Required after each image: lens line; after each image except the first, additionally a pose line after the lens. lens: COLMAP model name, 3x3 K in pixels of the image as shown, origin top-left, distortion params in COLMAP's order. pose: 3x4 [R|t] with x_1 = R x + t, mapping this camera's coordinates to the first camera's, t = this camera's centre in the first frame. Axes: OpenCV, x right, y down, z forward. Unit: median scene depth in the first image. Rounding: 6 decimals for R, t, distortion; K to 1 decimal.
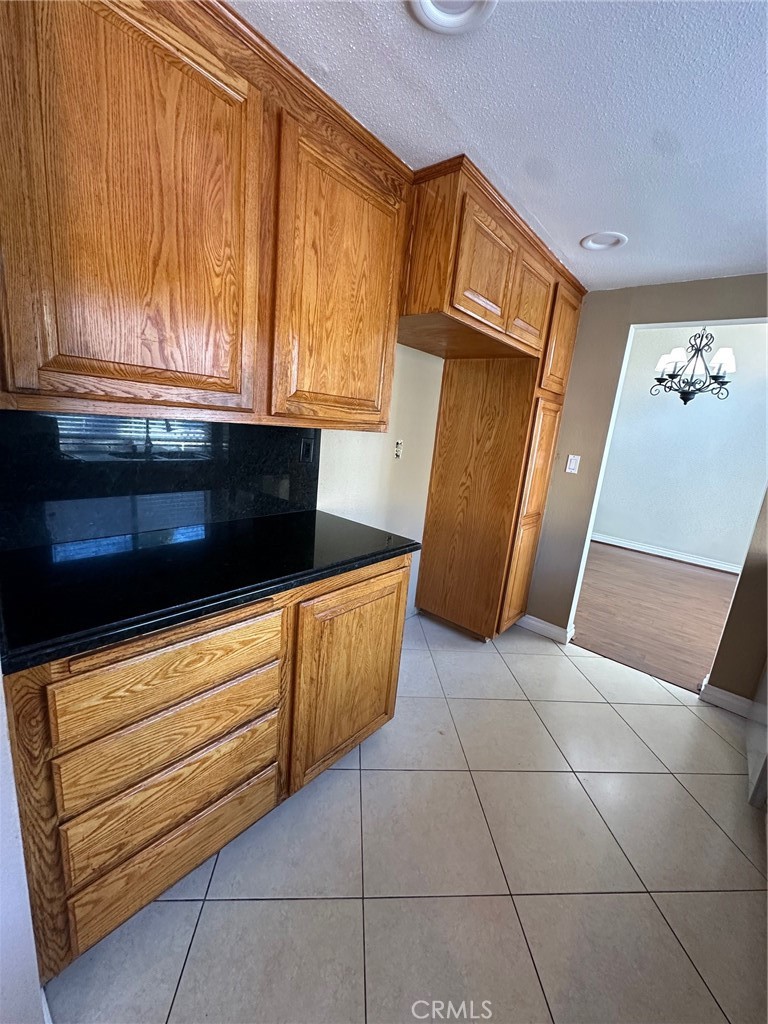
lens RADIAL K [[412.8, 0, 384.5], [0, 412.8, 511.7], [0, 0, 1]] dist [0.001650, 0.000295]
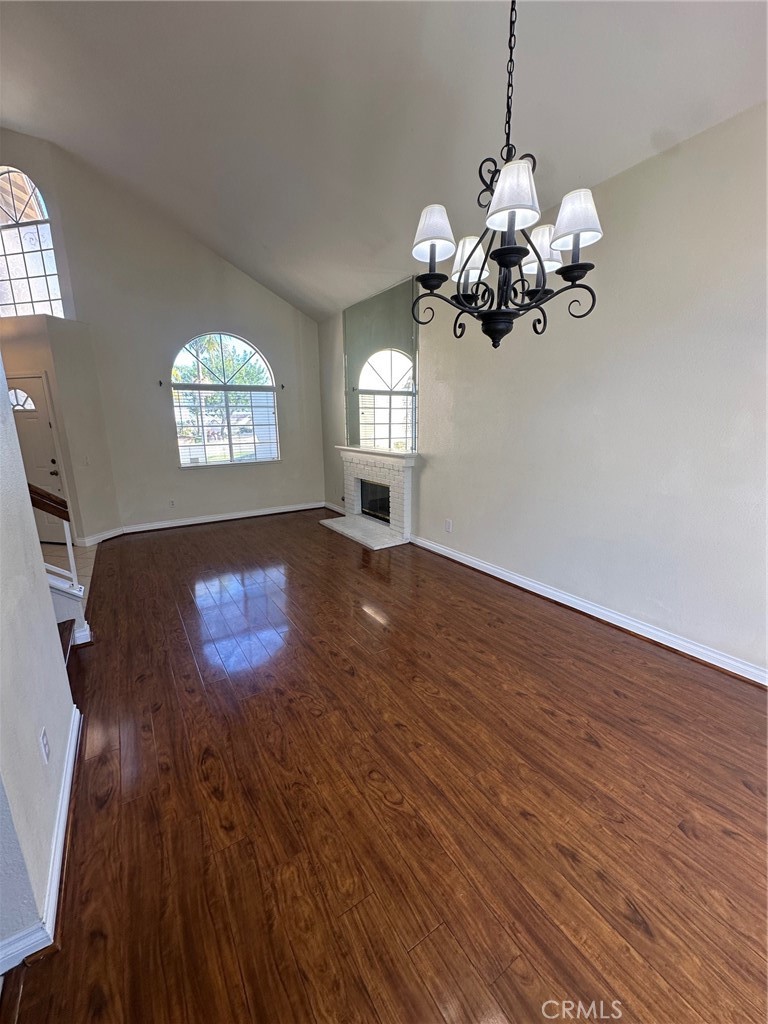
lens RADIAL K [[412.8, 0, 384.4], [0, 412.8, 513.7], [0, 0, 1]] dist [0.001650, 0.000295]
pose [[0.950072, -0.032195, -0.310365, 0.744146], [0.030019, 0.999480, -0.011787, -0.093007], [0.310583, 0.001882, 0.950544, 0.579258]]
